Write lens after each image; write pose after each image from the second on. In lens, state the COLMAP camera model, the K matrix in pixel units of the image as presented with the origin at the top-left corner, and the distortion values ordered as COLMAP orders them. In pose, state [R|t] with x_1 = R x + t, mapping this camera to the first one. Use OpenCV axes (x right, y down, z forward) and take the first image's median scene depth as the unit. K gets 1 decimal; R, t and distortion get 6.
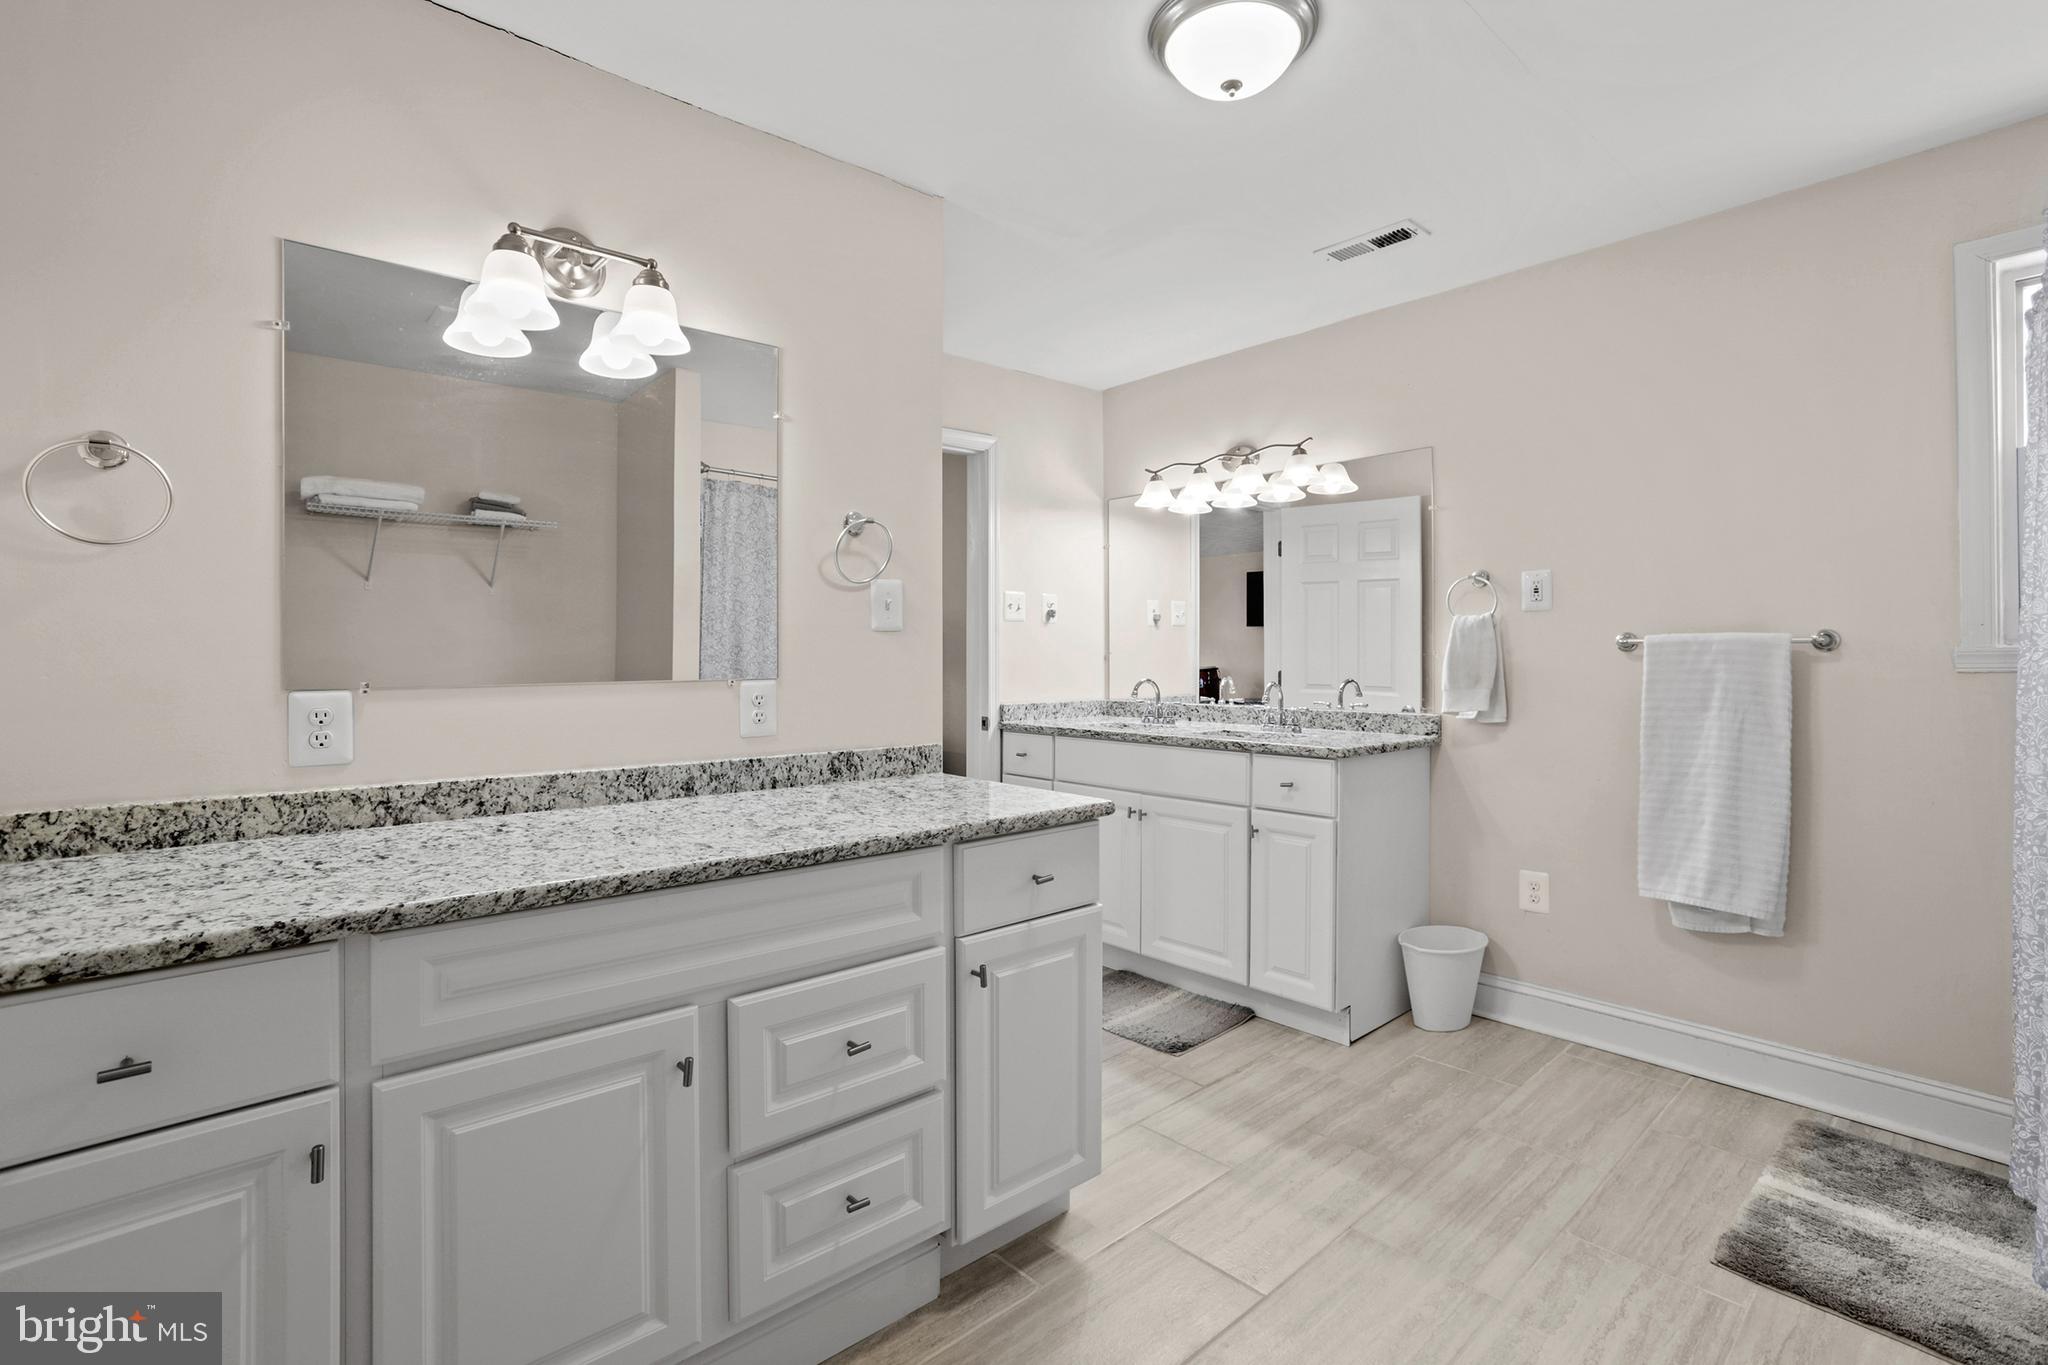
lens RADIAL K [[926.8, 0, 1062.5], [0, 926.8, 648.8], [0, 0, 1]] dist [-0.043005, 0.010093]
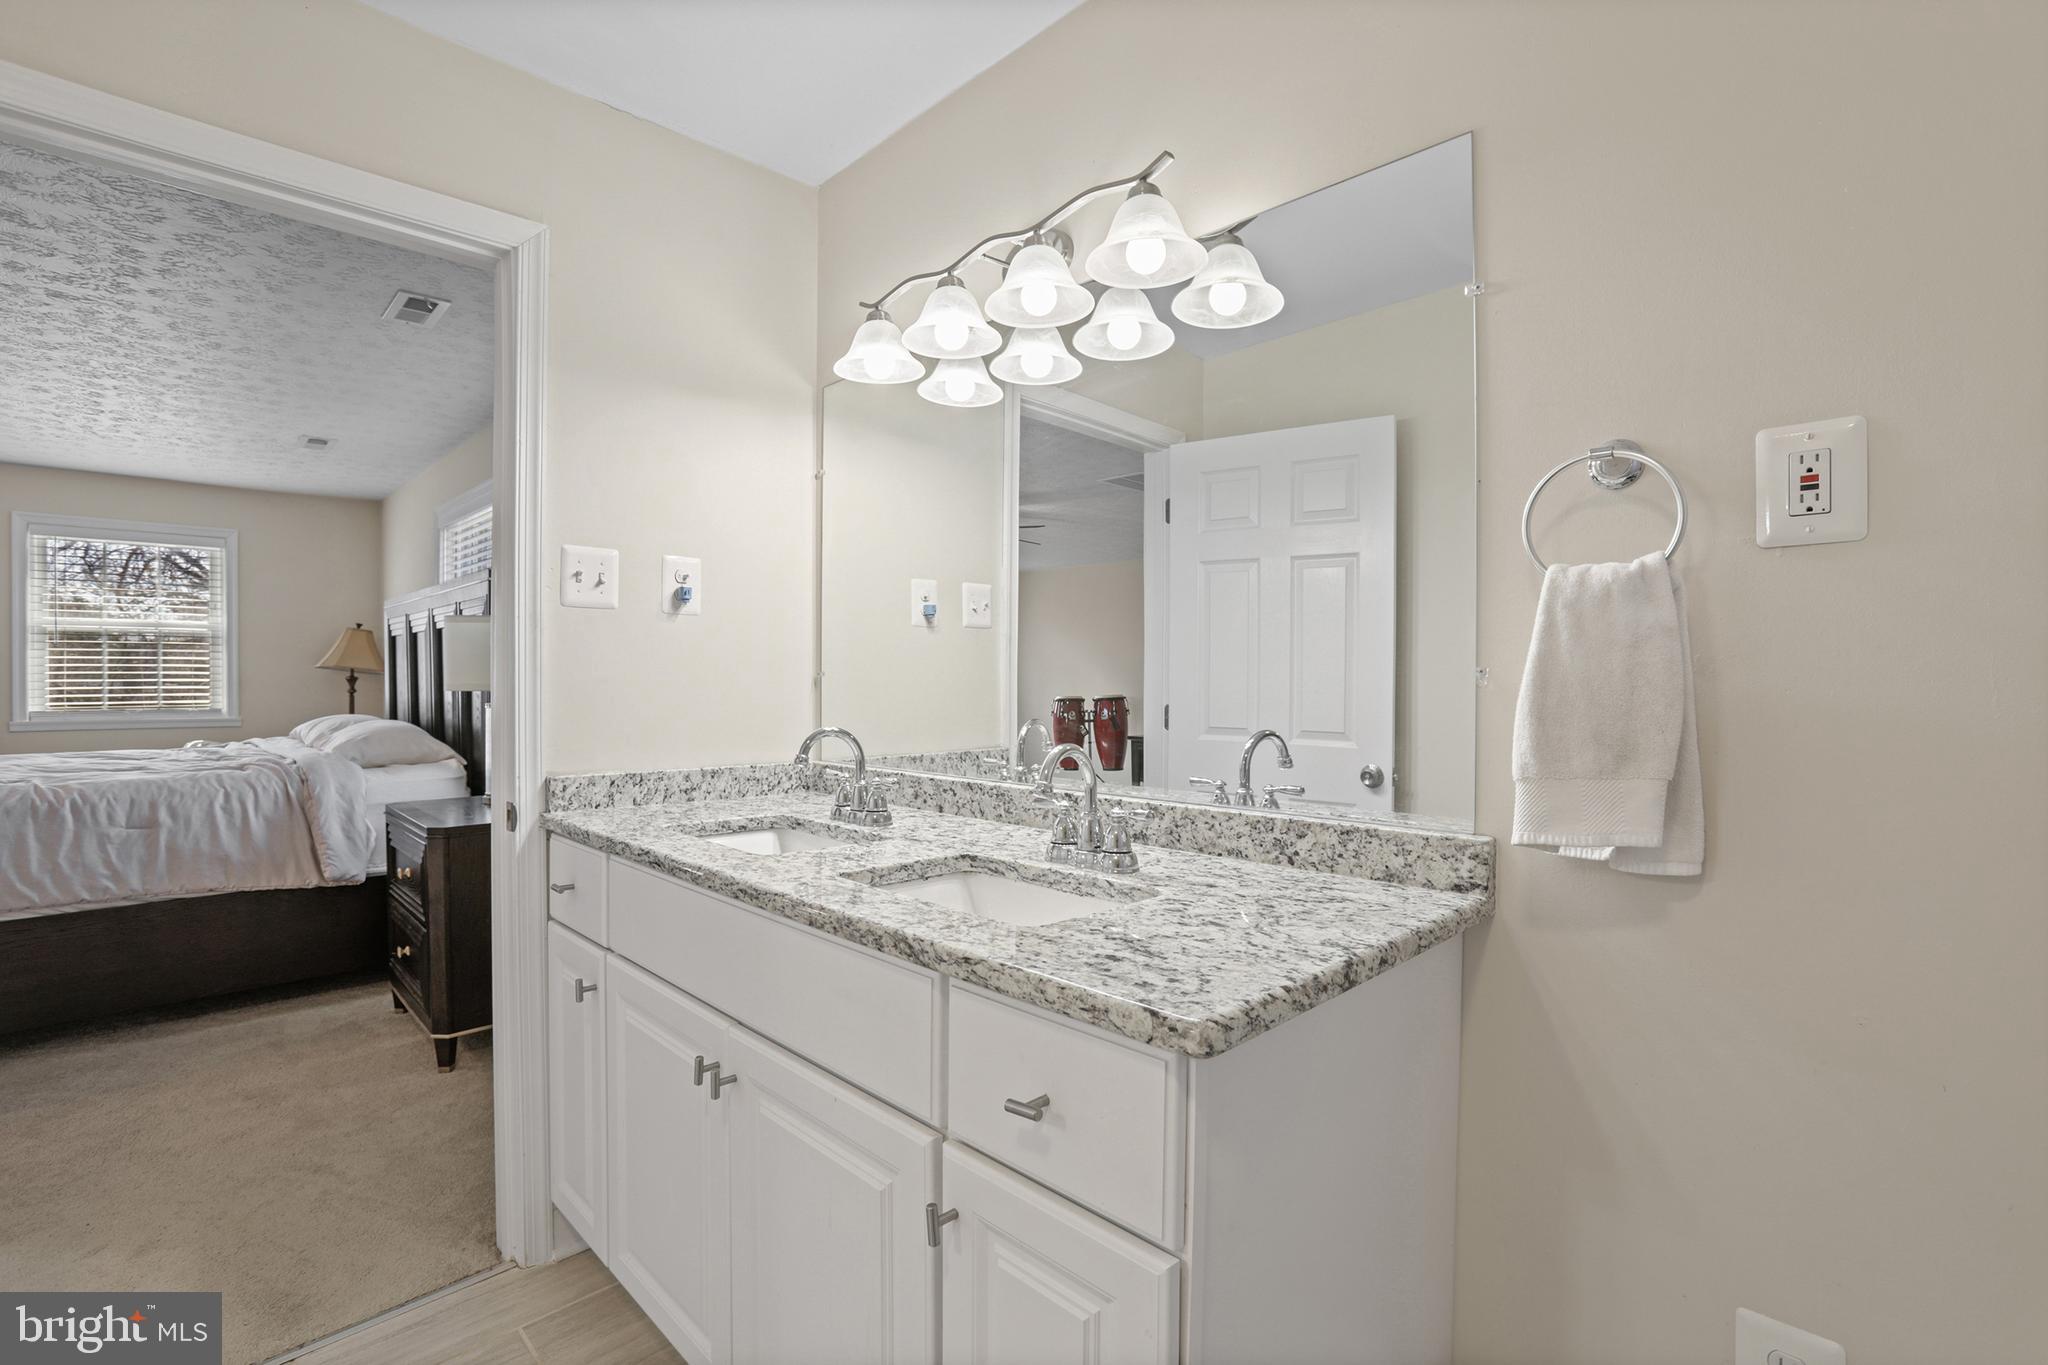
lens RADIAL K [[926.8, 0, 1032.7], [0, 926.8, 688.2], [0, 0, 1]] dist [-0.043005, 0.010093]
pose [[0.999550, 0.005346, 0.029523, 0.194362], [-0.005741, 0.999895, 0.013323, 0.006115], [-0.029449, -0.013487, 0.999475, 0.581945]]
